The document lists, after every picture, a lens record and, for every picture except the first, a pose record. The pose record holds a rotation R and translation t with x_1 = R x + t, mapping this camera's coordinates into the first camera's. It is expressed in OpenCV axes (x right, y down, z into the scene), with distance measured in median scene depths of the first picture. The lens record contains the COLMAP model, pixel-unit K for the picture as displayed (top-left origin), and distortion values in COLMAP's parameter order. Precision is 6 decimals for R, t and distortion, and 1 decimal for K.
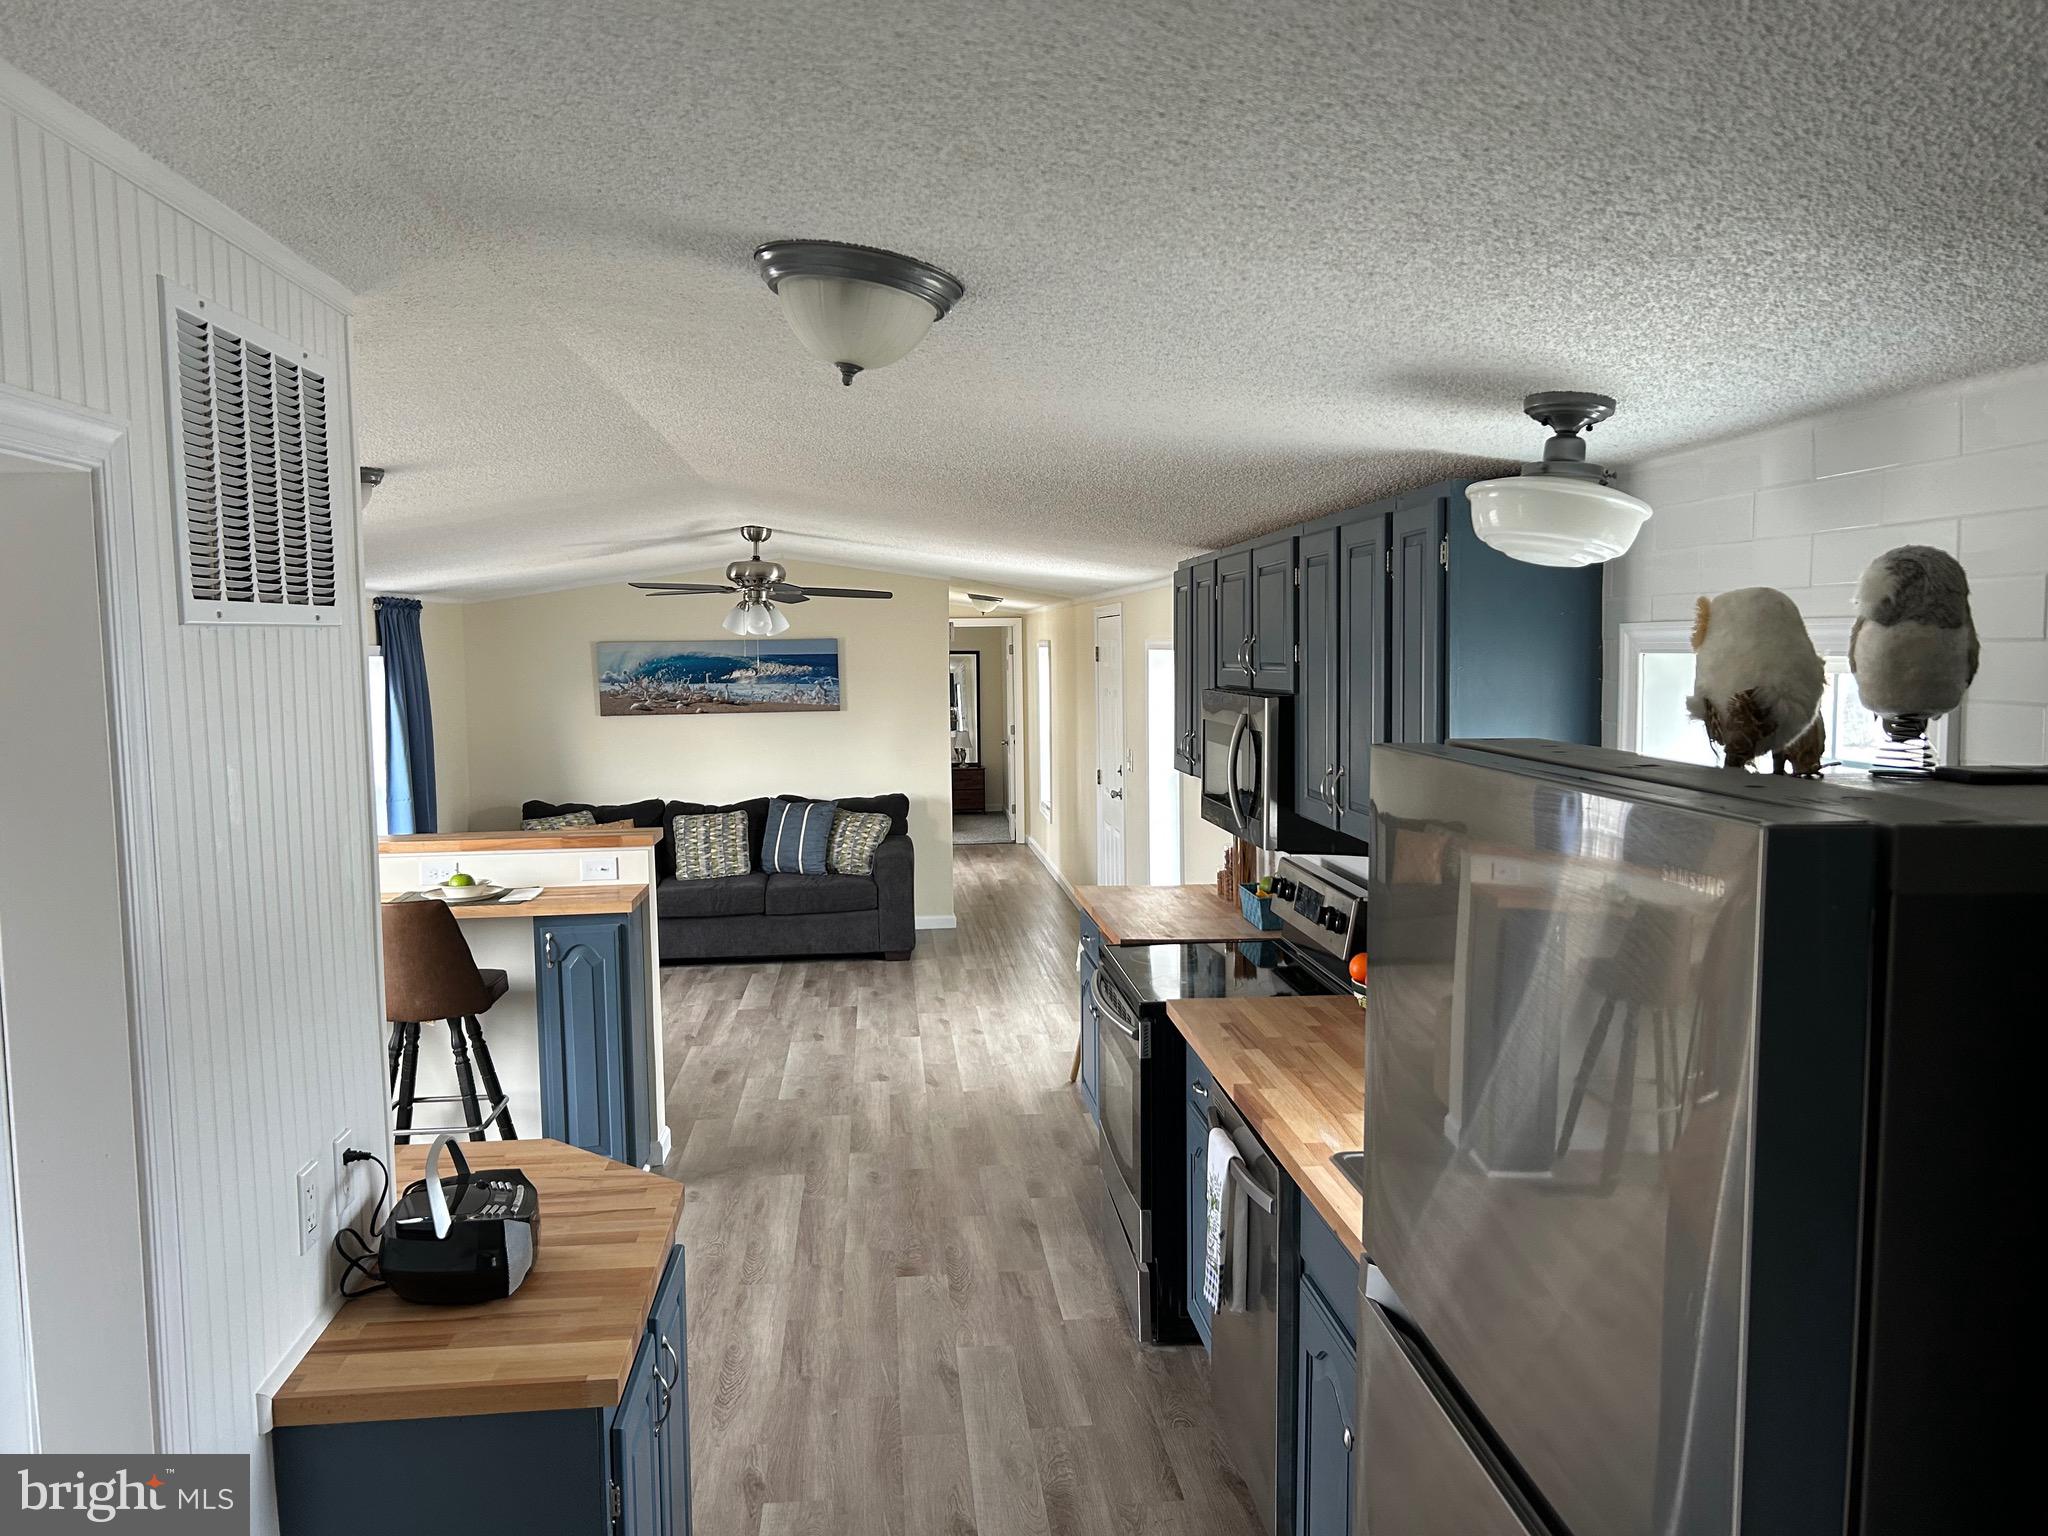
lens RADIAL K [[1530.1, 0, 1065.6], [0, 1530.1, 766.8], [0, 0, 1]] dist [0.050124, -0.054509]
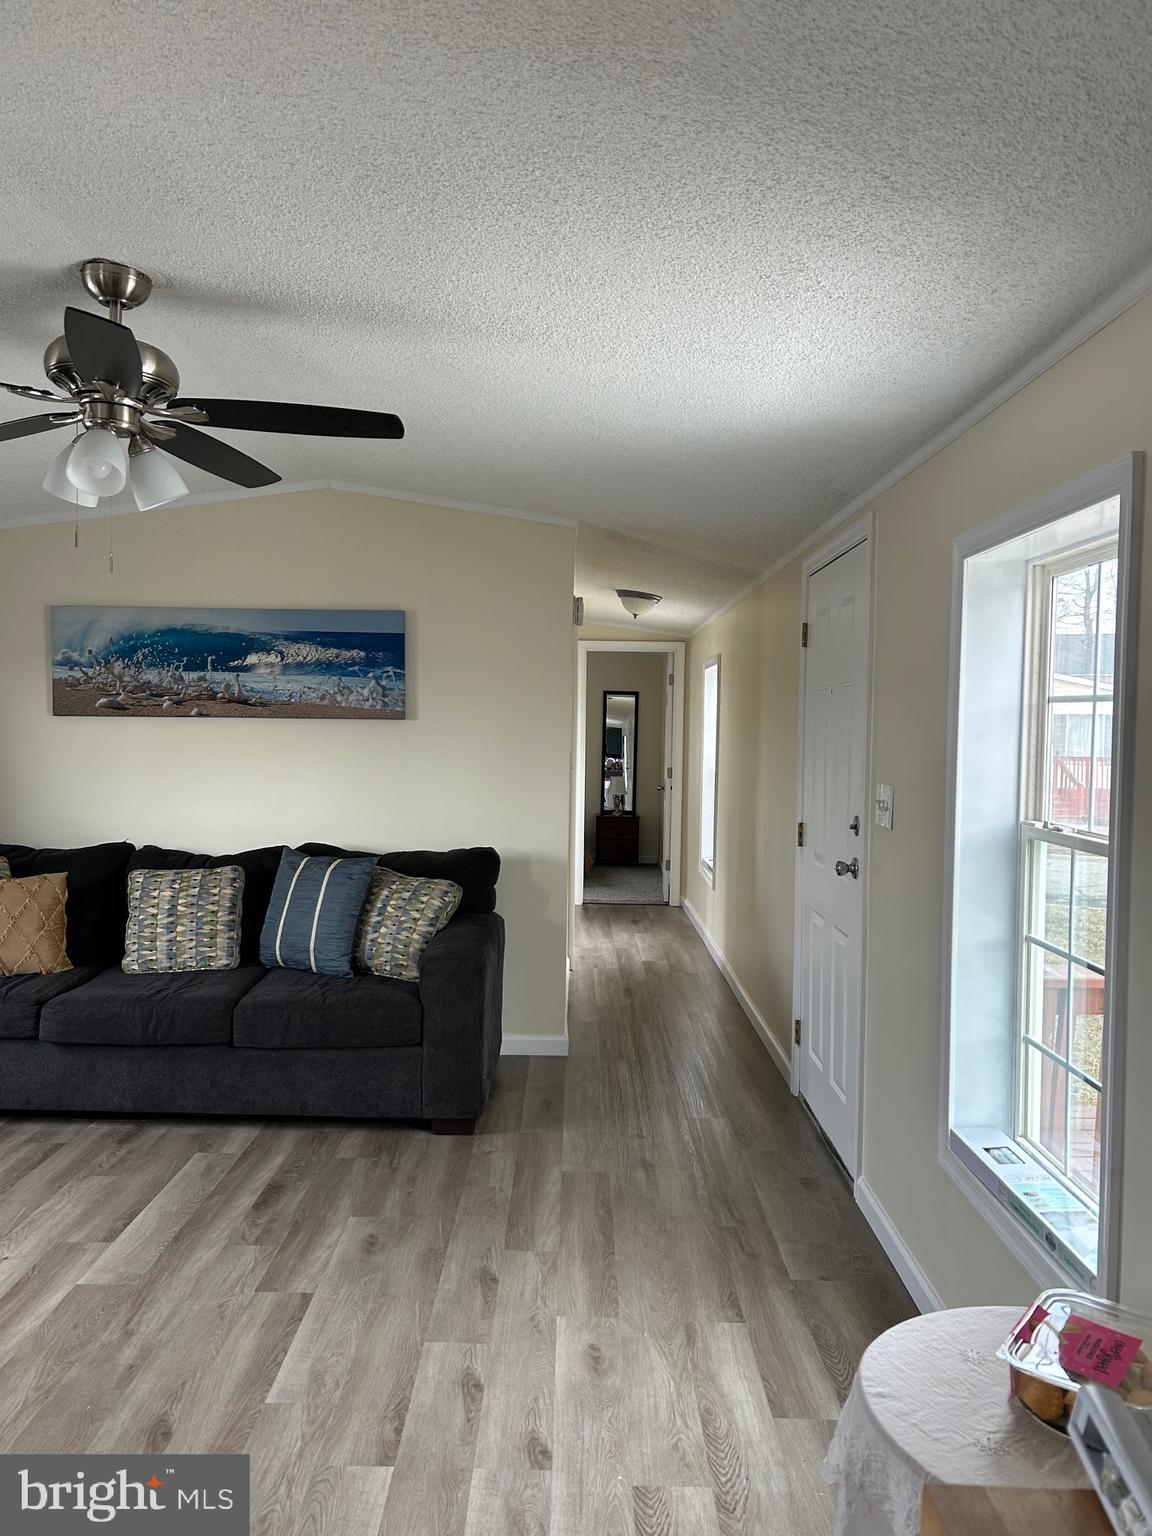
lens RADIAL K [[1165.9, 0, 600.7], [0, 1165.9, 773.8], [0, 0, 1]] dist [0.011186, -0.043078]
pose [[0.994531, 0.032527, -0.099250, -0.013893], [-0.036331, 0.998664, -0.036756, 0.002958], [0.097922, 0.040161, 0.994383, 0.587849]]
